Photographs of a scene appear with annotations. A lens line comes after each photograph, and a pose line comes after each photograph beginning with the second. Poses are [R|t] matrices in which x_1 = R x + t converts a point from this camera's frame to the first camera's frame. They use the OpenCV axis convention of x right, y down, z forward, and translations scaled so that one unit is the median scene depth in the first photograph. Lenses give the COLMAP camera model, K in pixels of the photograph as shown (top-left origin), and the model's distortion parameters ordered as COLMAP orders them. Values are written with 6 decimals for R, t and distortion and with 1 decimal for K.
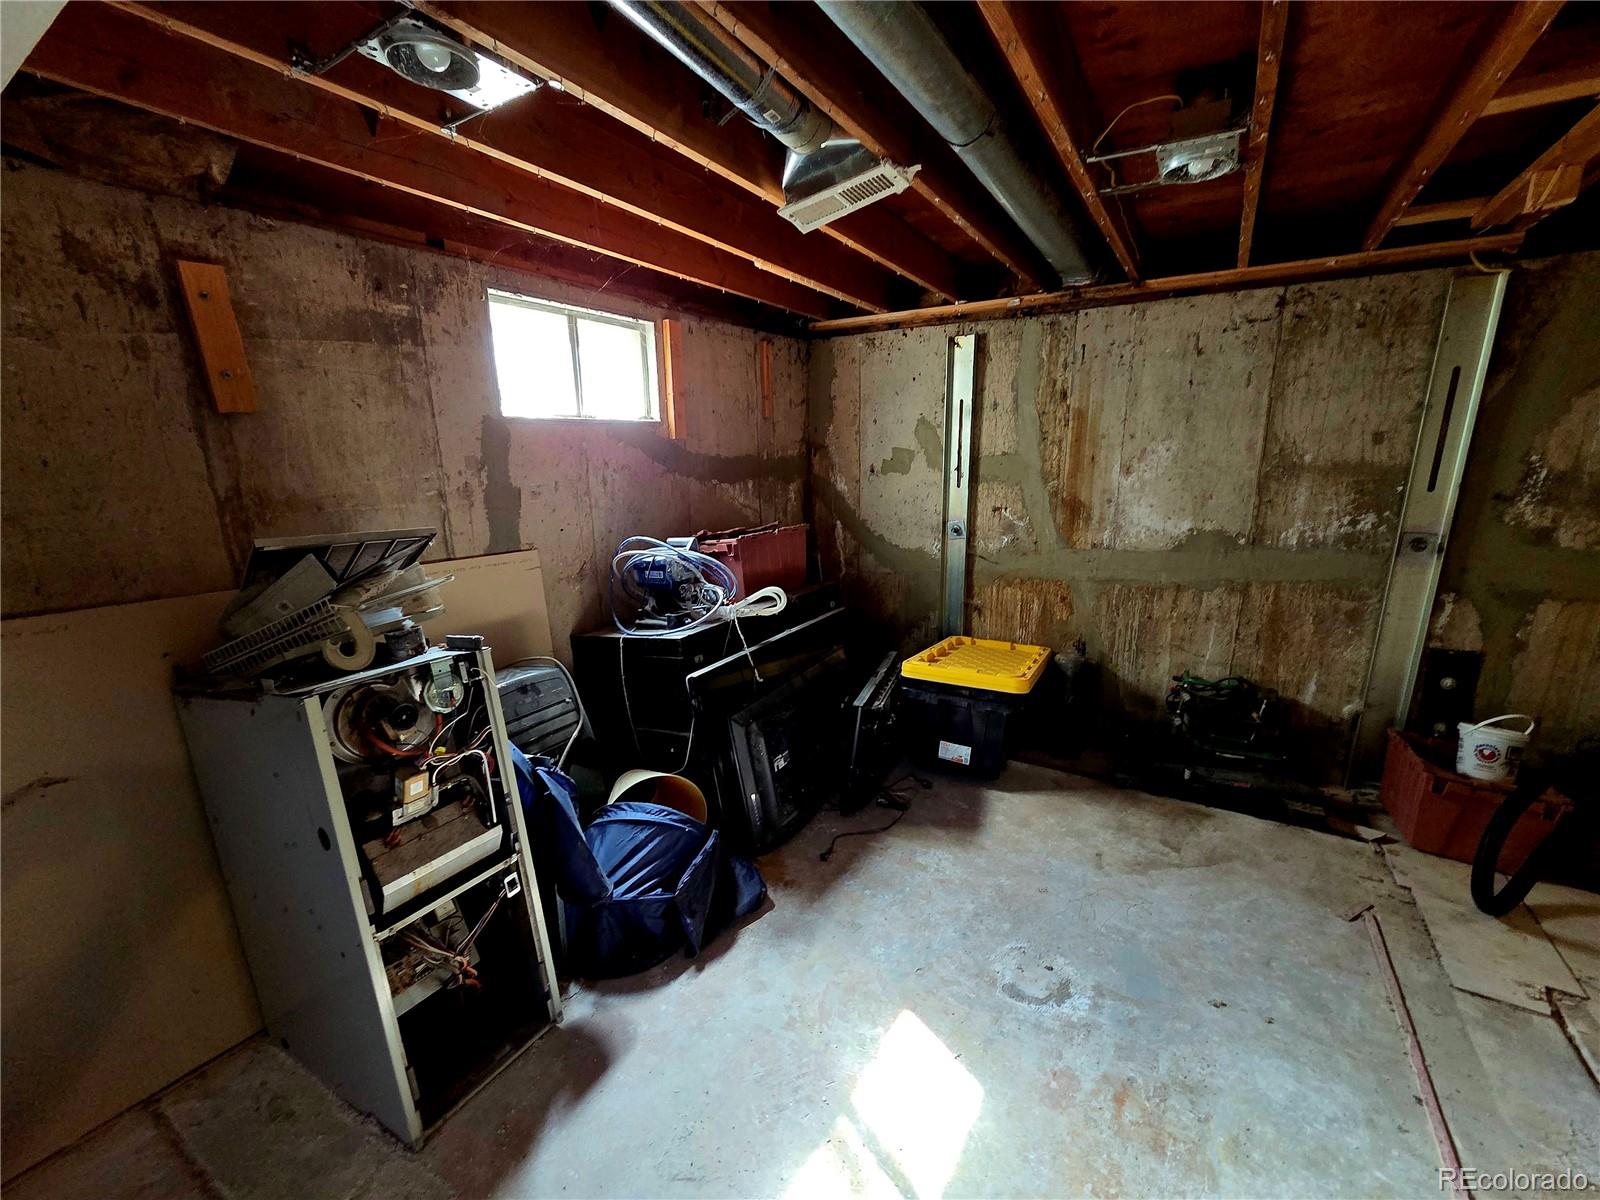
lens RADIAL K [[655.6, 0, 796.3], [0, 655.6, 600.9], [0, 0, 1]] dist [0.002112, -0.000009]
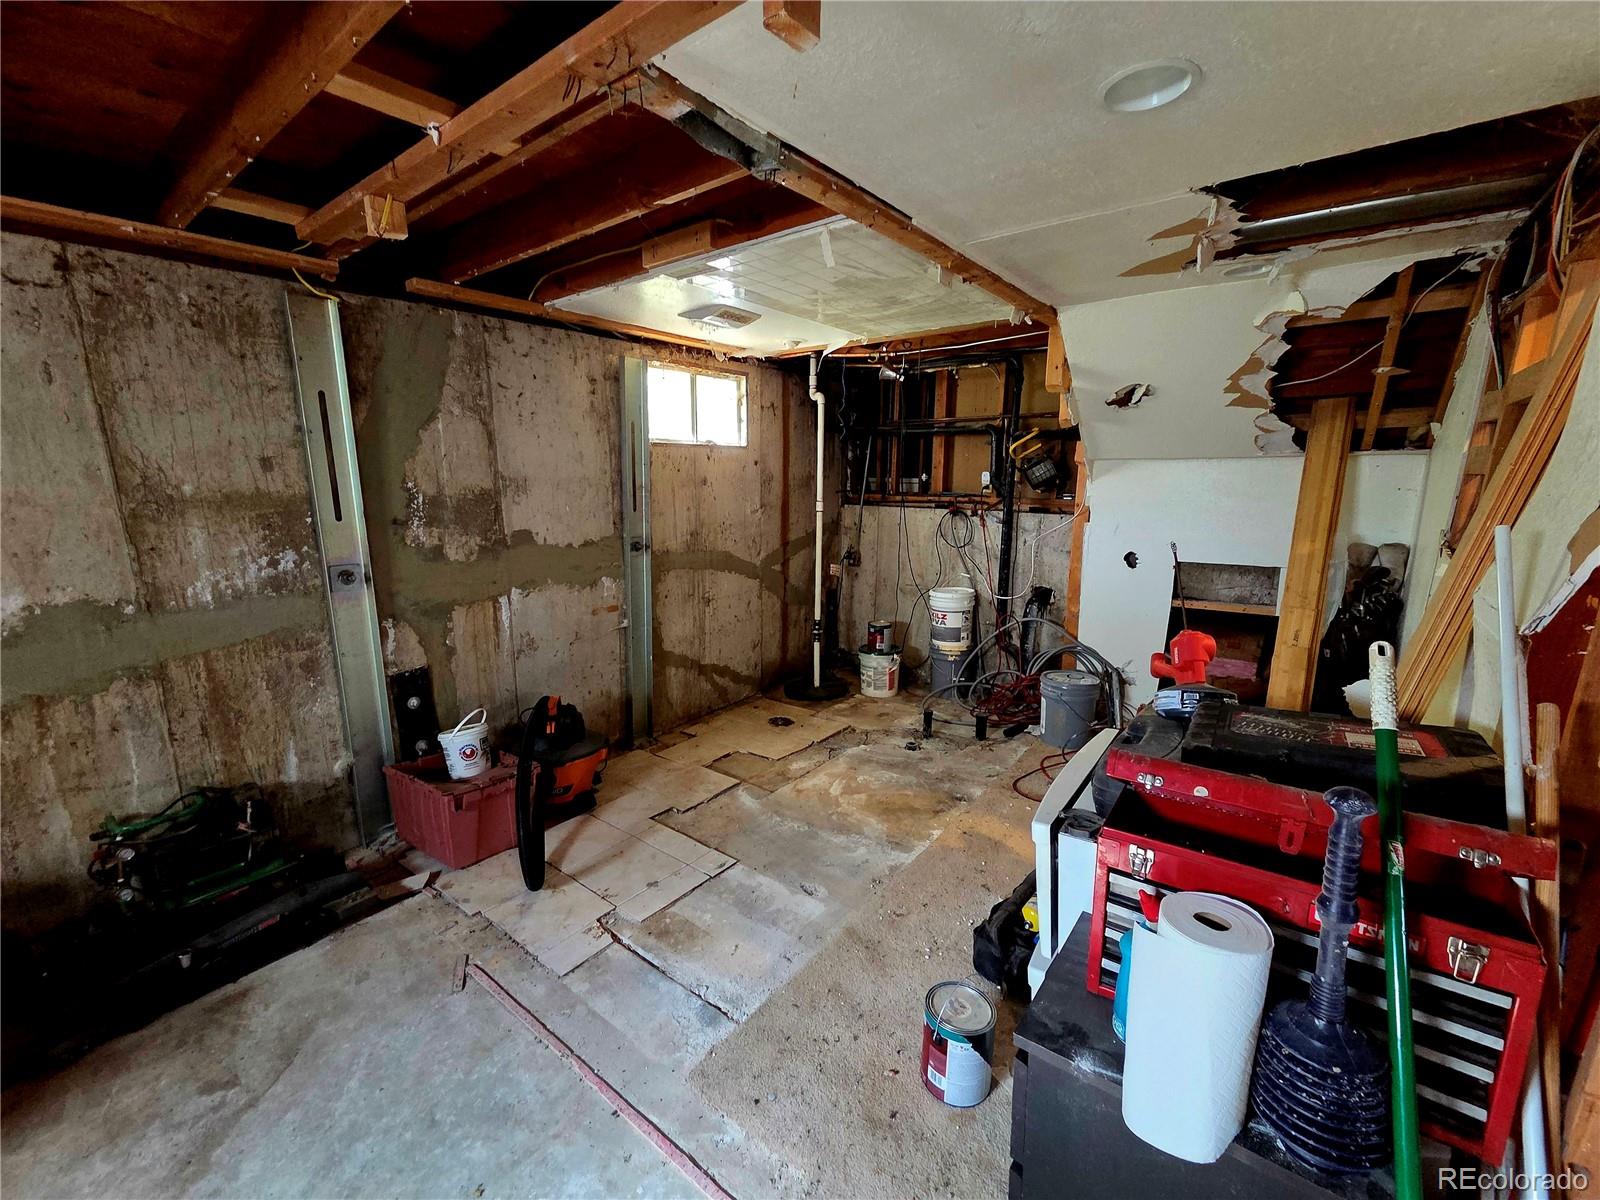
lens RADIAL K [[655.6, 0, 799.2], [0, 655.6, 604.2], [0, 0, 1]] dist [0.002112, -0.000009]
pose [[0.097368, -0.195484, 0.975861, 0.080093], [0.228070, 0.958810, 0.169312, -0.059171], [-0.968764, 0.206079, 0.137942, 0.244356]]
